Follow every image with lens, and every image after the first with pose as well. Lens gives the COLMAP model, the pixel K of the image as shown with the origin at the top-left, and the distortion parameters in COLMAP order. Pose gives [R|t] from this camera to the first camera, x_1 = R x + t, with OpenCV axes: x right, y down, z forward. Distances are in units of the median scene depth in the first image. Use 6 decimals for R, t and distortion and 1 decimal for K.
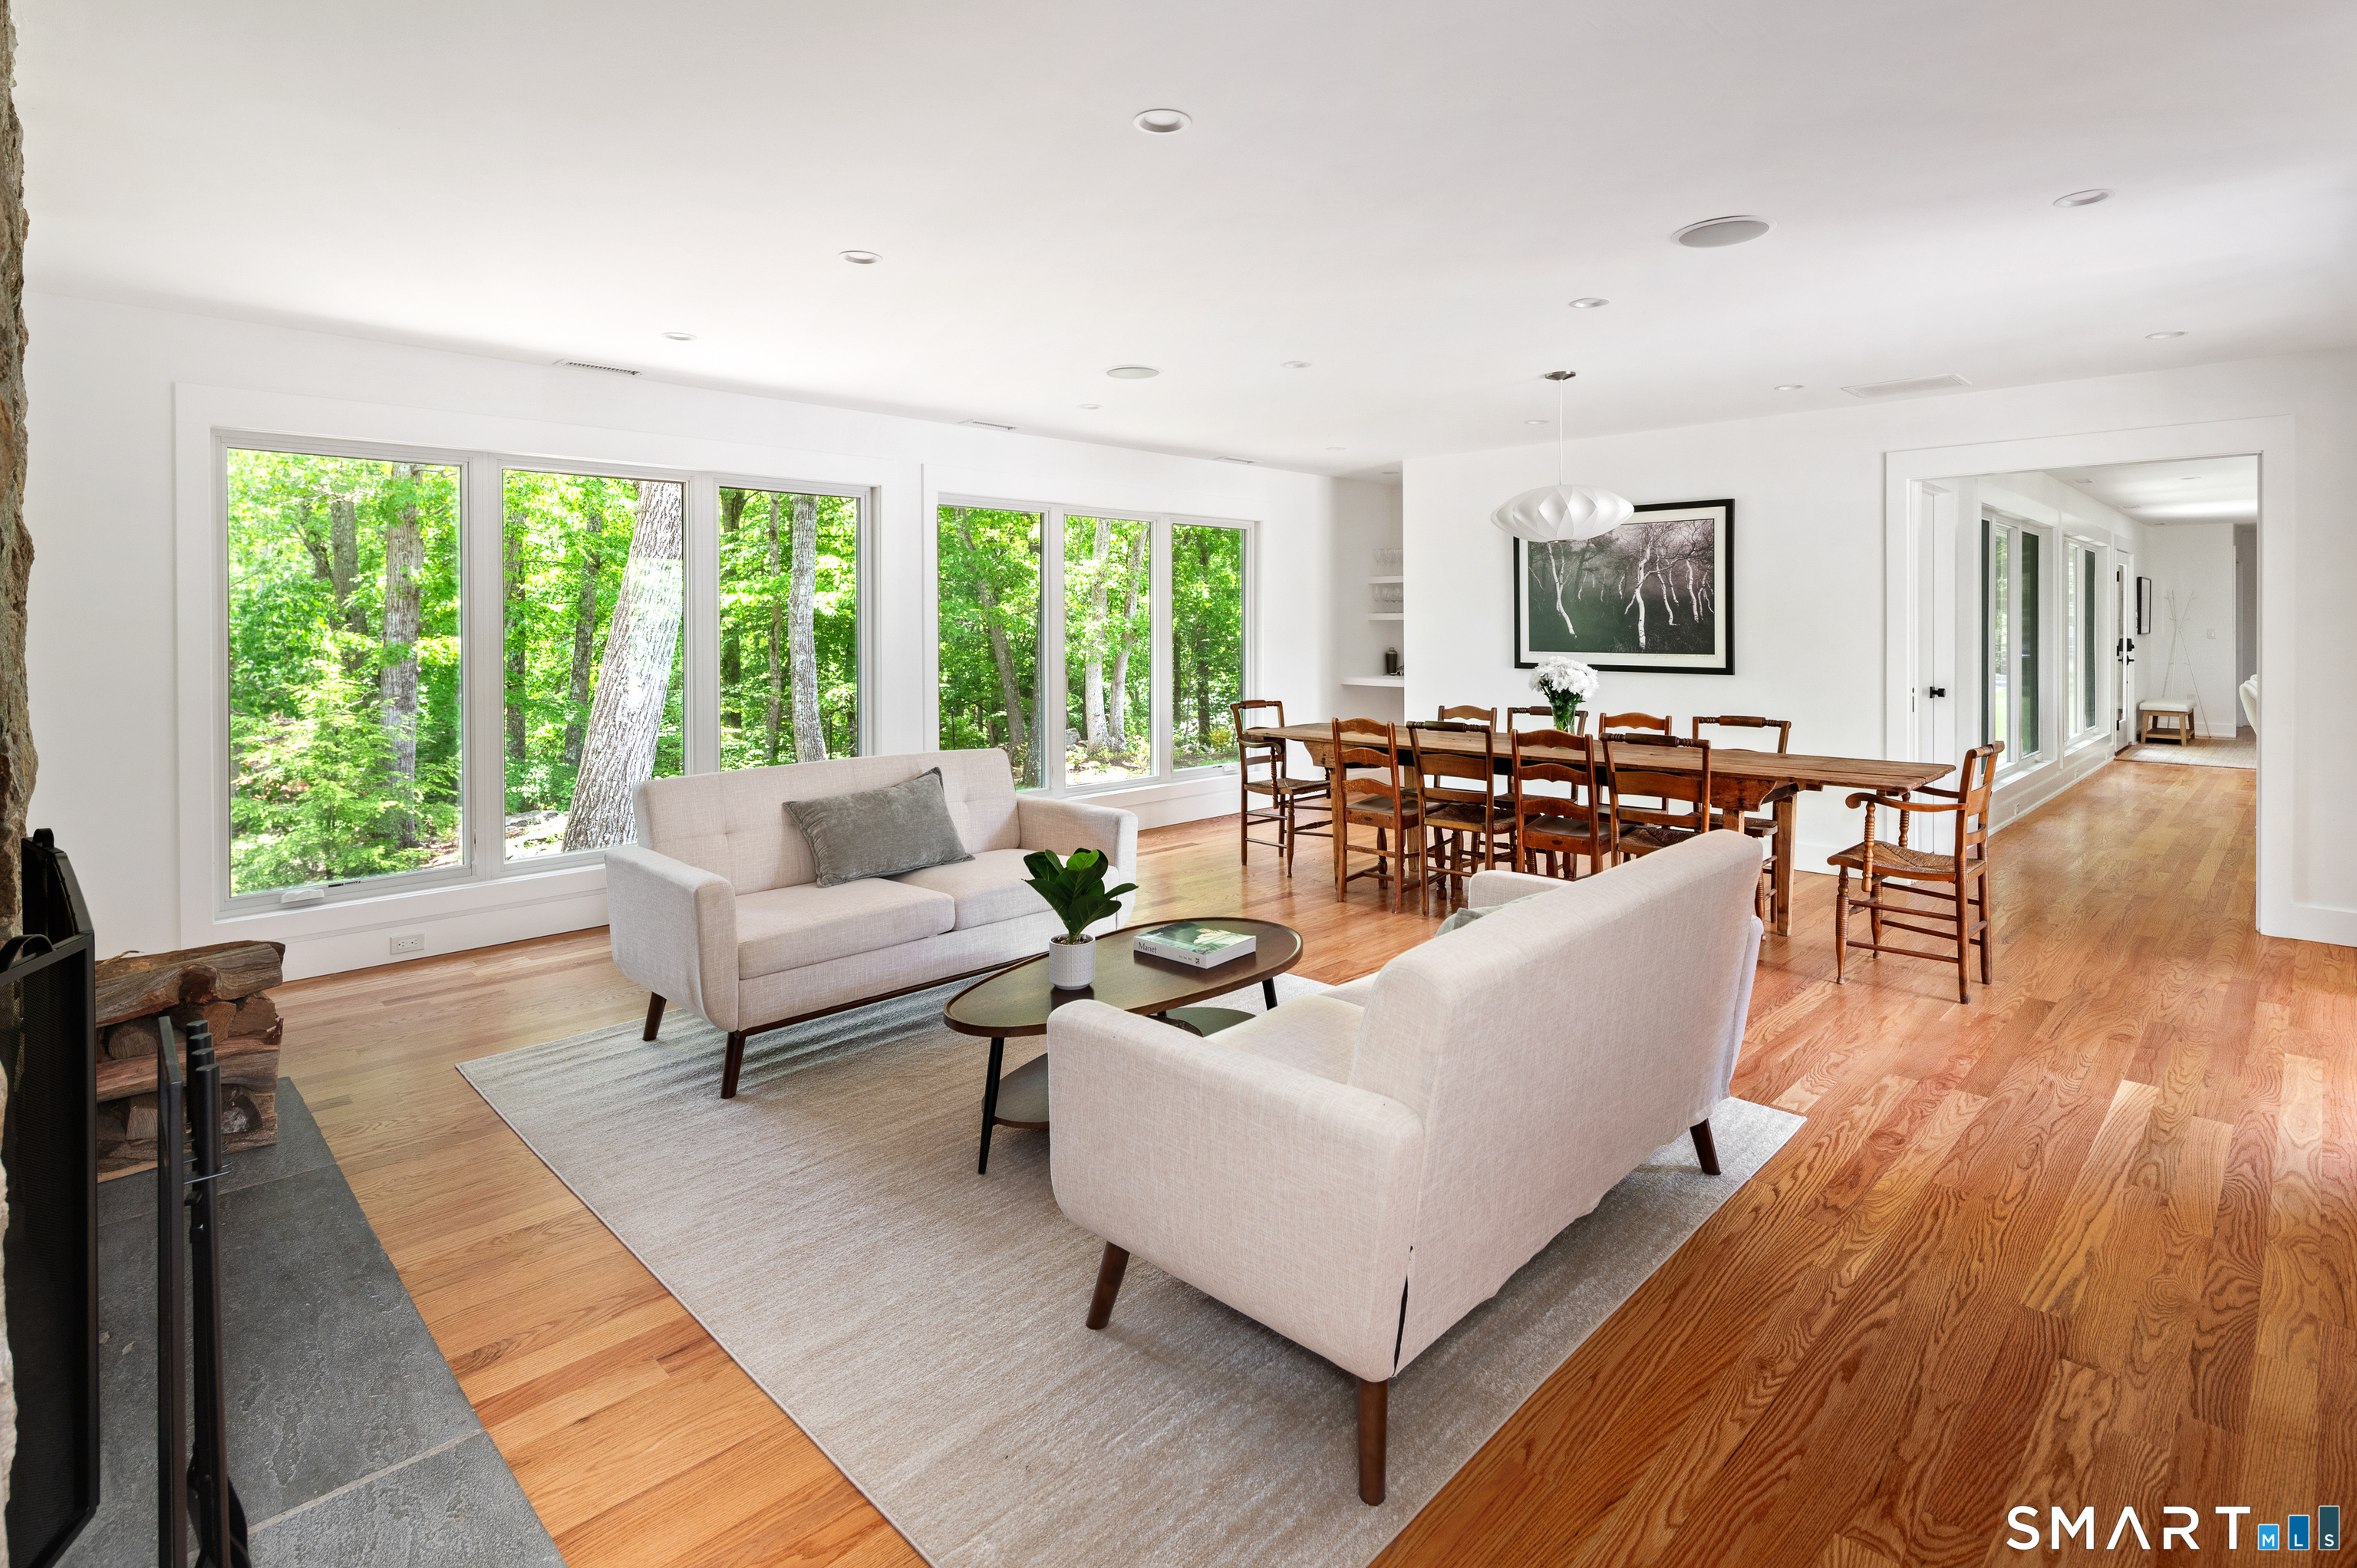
lens RADIAL K [[1151.1, 0, 1185.5], [0, 1151.1, 779.0], [0, 0, 1]] dist [0.003027, -0.003223]
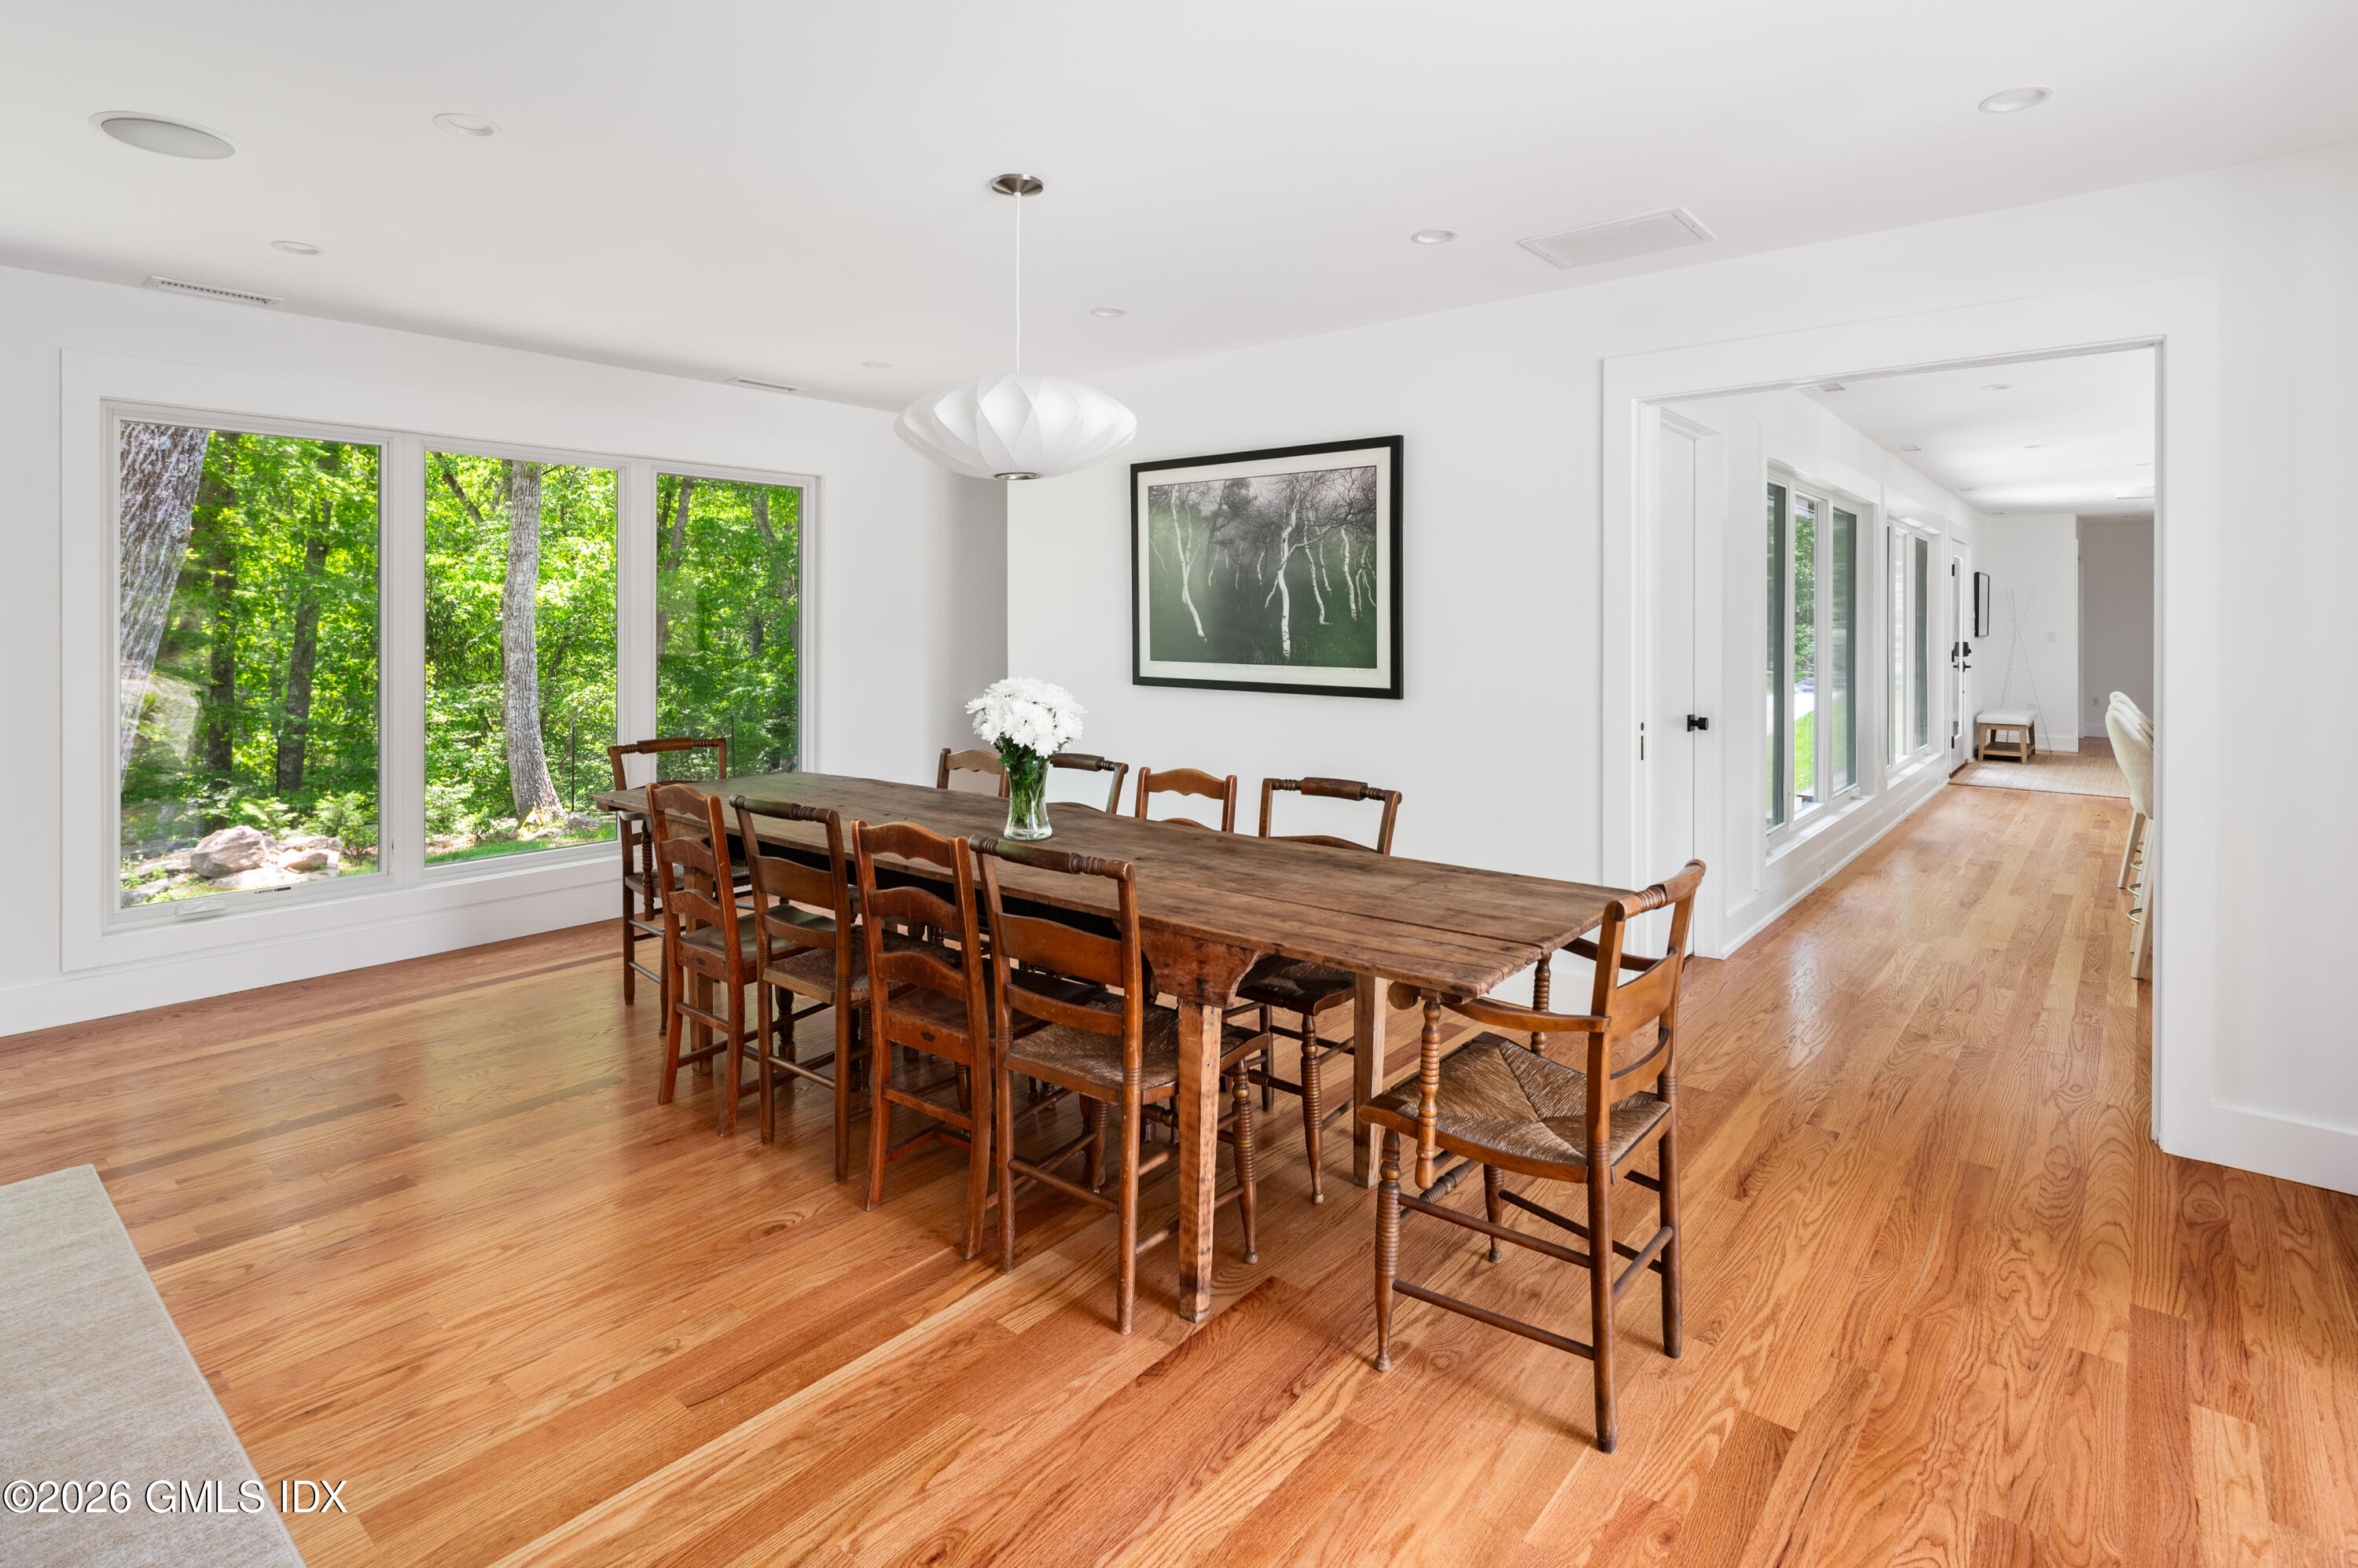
lens RADIAL K [[1151.7, 0, 1170.0], [0, 1151.7, 787.2], [0, 0, 1]] dist [0.003027, -0.003223]
pose [[0.996833, -0.005924, 0.079301, 0.265019], [0.005114, 0.999933, 0.010408, -0.043035], [-0.079358, -0.009970, 0.996796, 0.315056]]
